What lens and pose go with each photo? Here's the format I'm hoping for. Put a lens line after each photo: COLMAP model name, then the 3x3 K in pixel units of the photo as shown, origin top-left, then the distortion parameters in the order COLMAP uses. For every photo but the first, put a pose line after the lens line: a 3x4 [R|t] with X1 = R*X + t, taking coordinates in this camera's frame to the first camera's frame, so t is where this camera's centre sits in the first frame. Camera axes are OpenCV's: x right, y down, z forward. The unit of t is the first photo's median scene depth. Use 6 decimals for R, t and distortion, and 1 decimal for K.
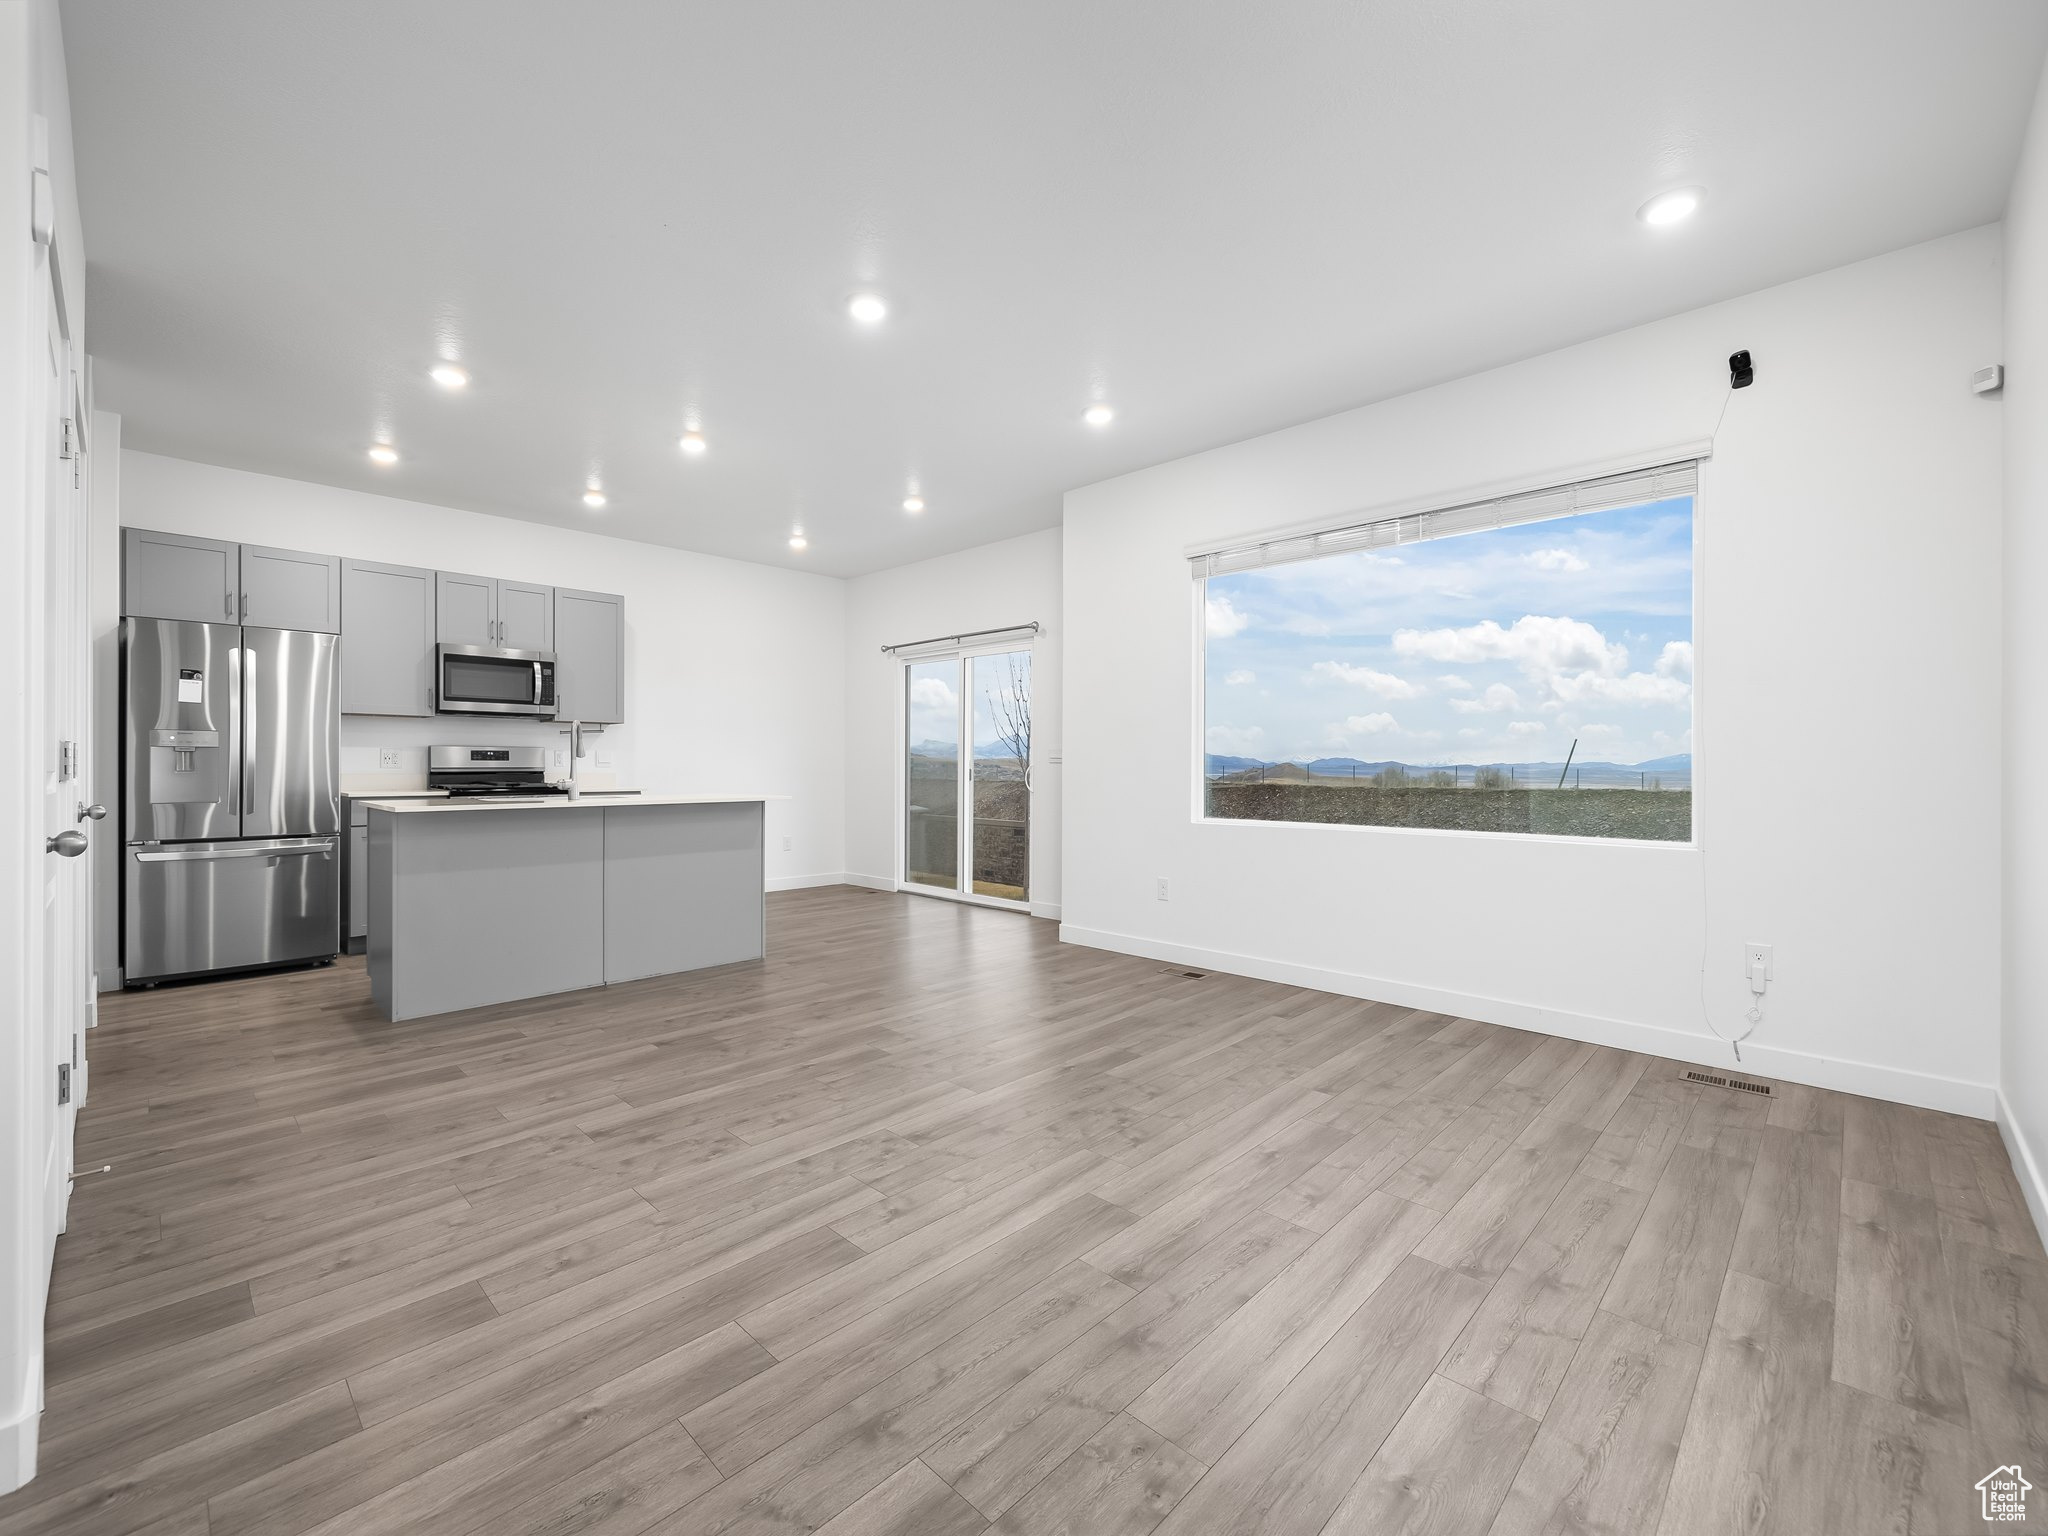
lens RADIAL K [[877.7, 0, 1003.1], [0, 877.7, 770.1], [0, 0, 1]] dist [-0.000734, -0.000613]
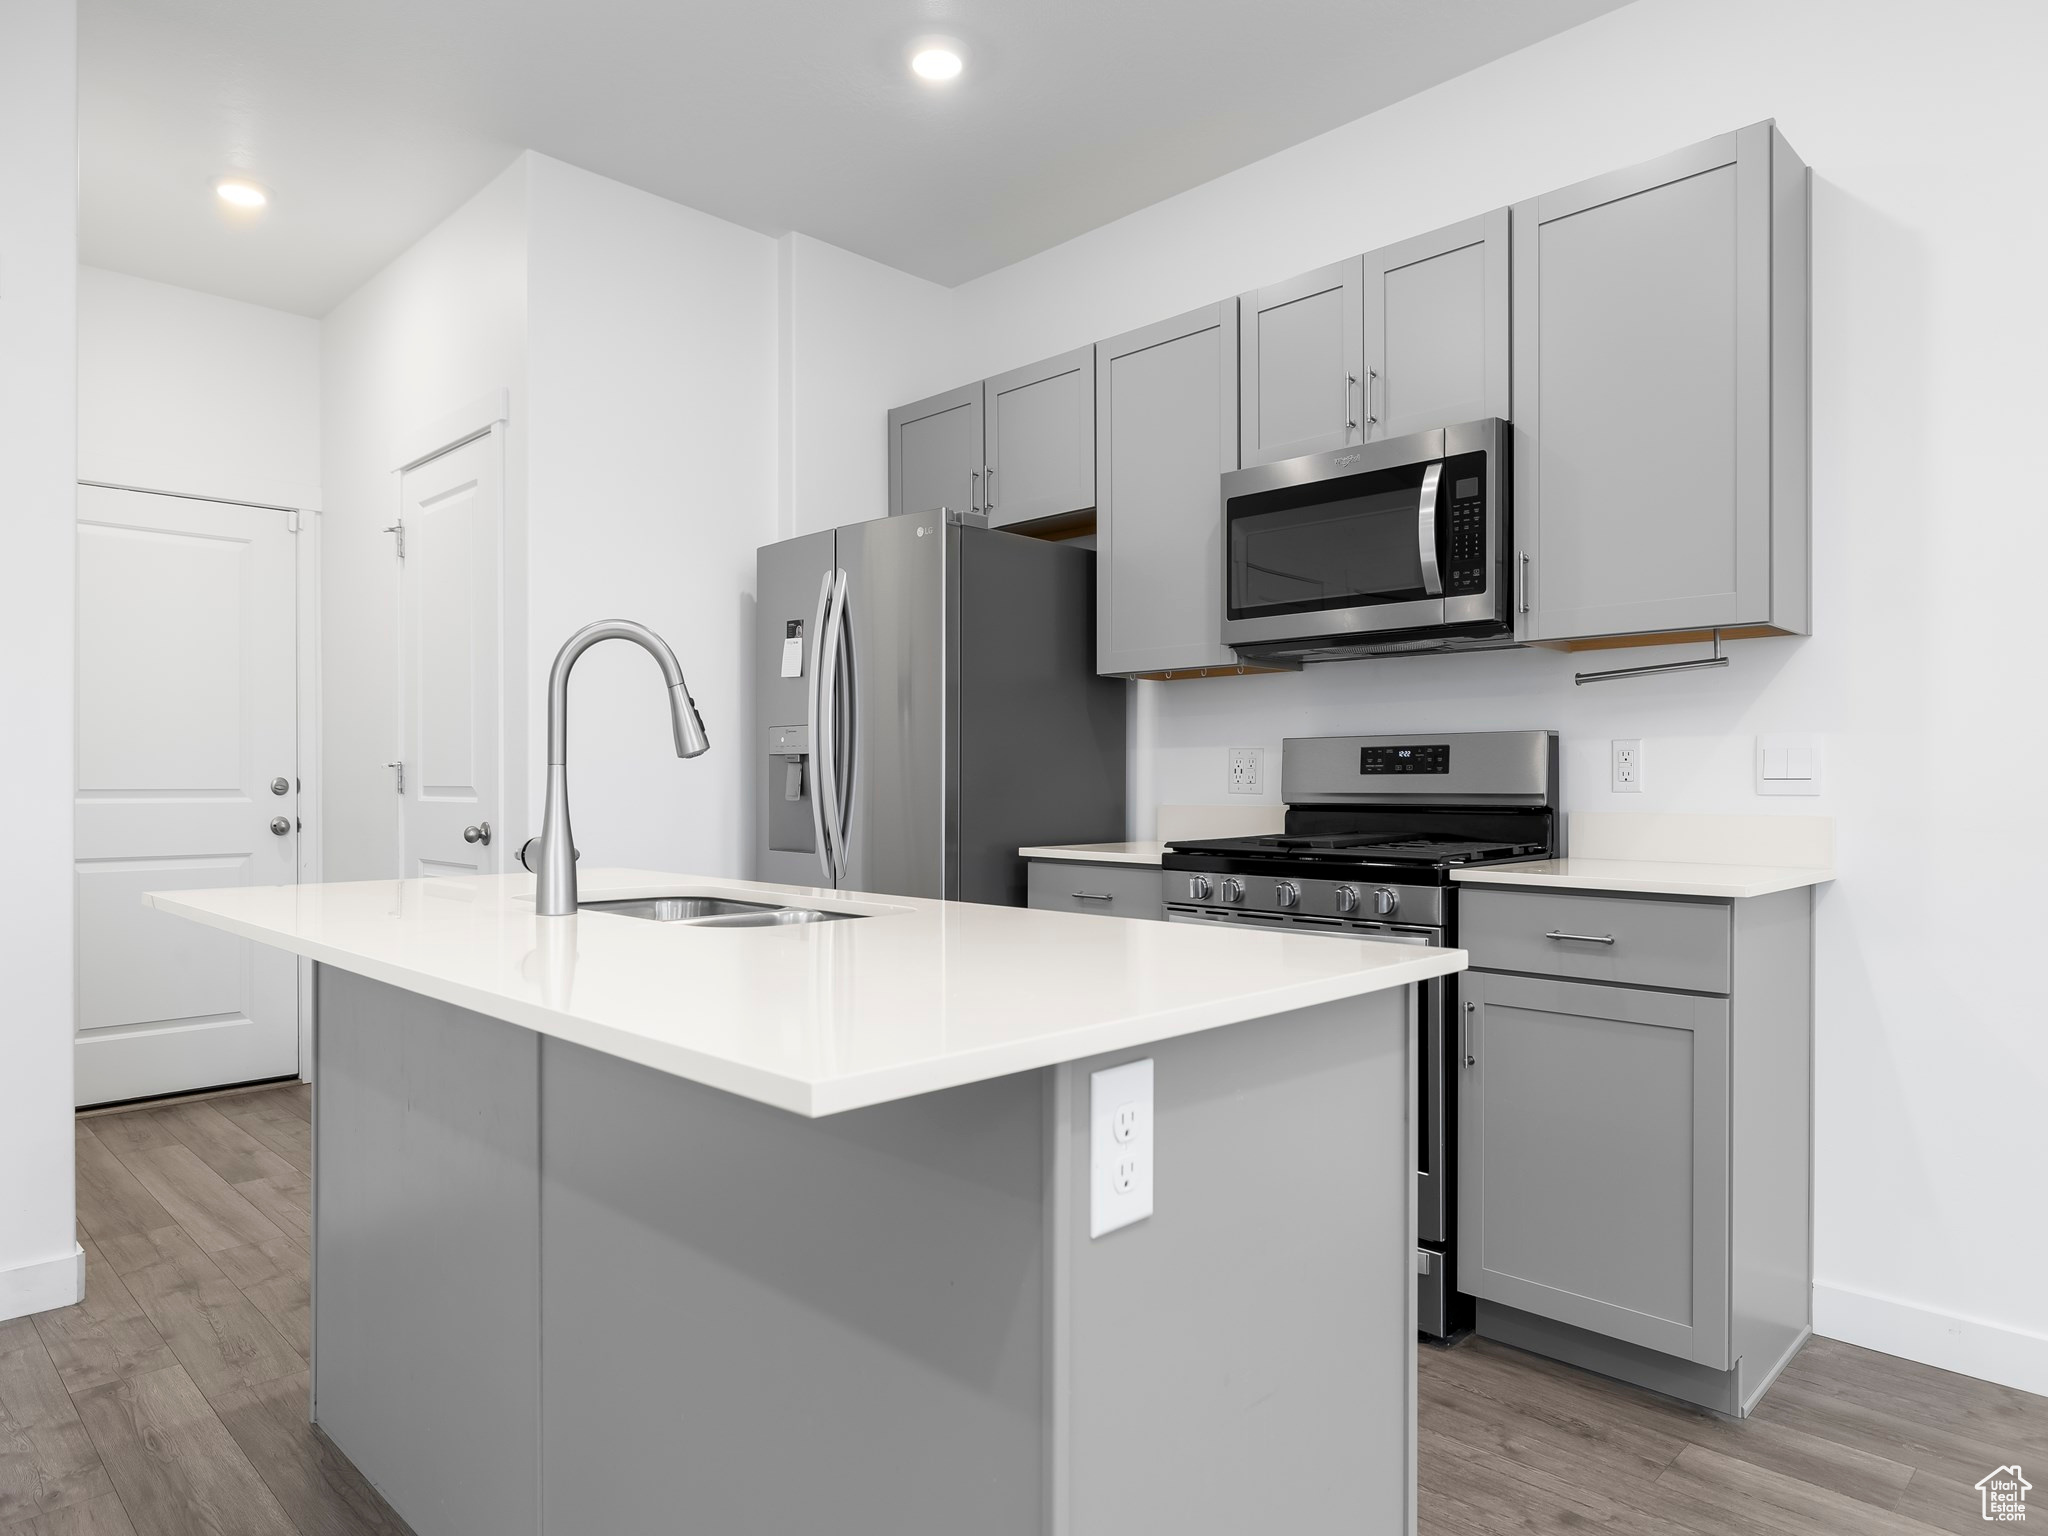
lens RADIAL K [[1278.7, 0, 979.5], [0, 1278.7, 783.5], [0, 0, 1]] dist [-0.003653, 0.005837]
pose [[-0.010989, -0.001272, -0.999939, -0.104819], [-0.006965, 0.999975, -0.001196, -0.008809], [0.999915, 0.006952, -0.010998, 1.329930]]
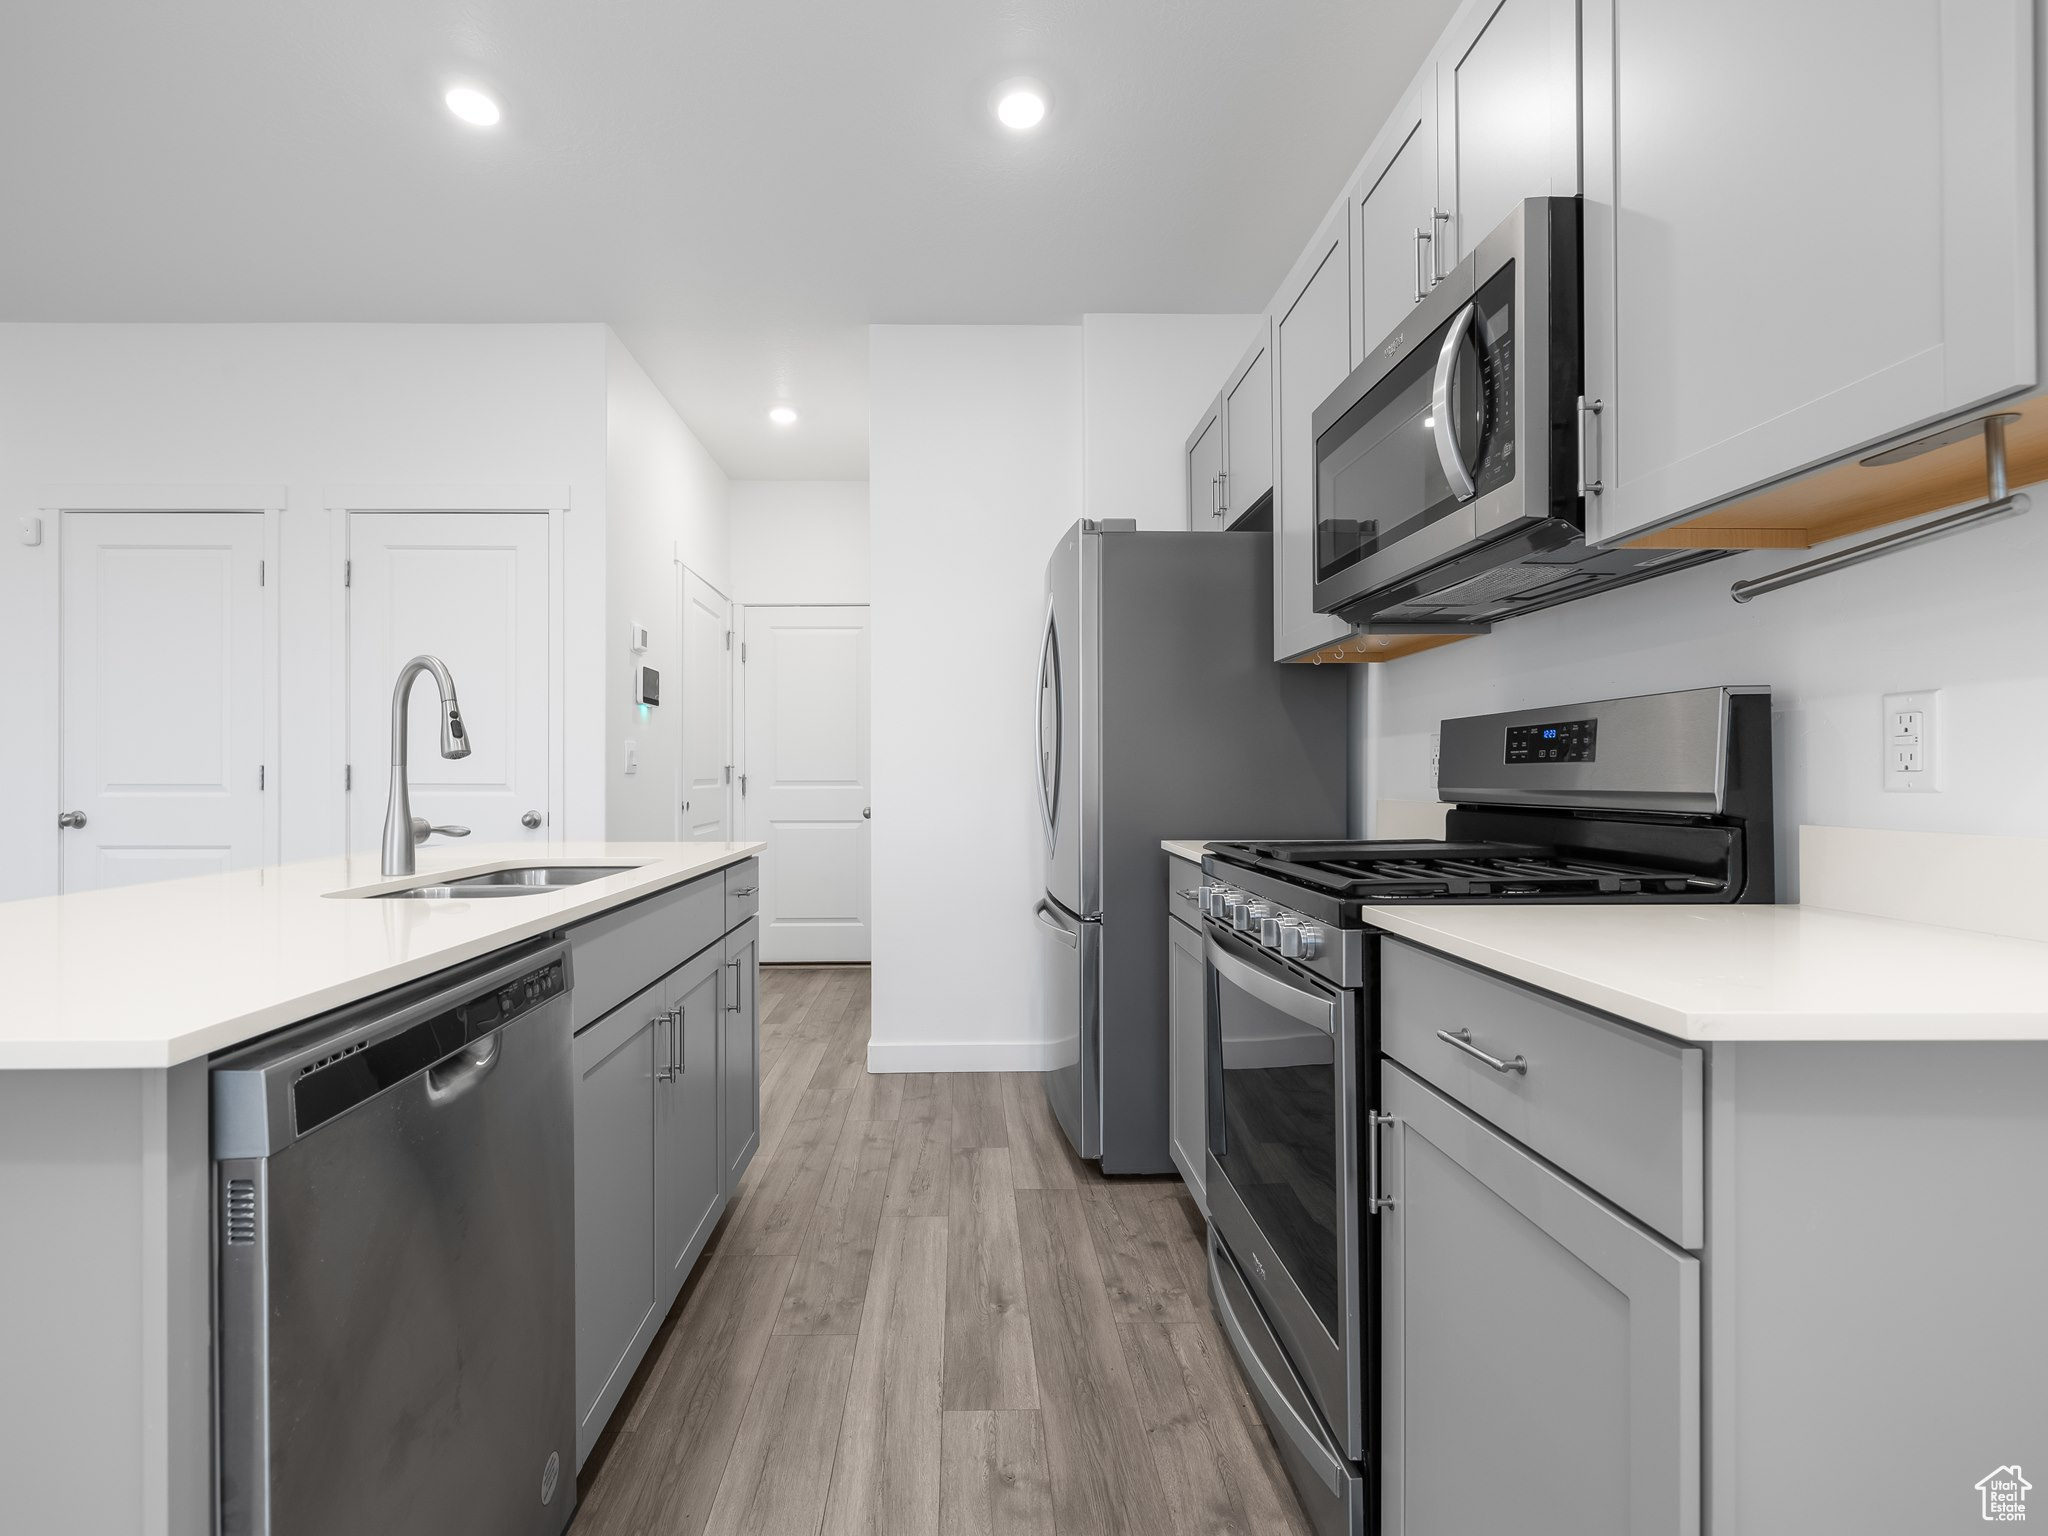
lens RADIAL K [[877.7, 0, 976.5], [0, 877.7, 771.1], [0, 0, 1]] dist [-0.000734, -0.000613]
pose [[-0.708058, -0.004029, -0.706142, -0.478629], [-0.002908, 0.999992, -0.002791, -0.012278], [0.706148, 0.000077, -0.708064, 1.704664]]
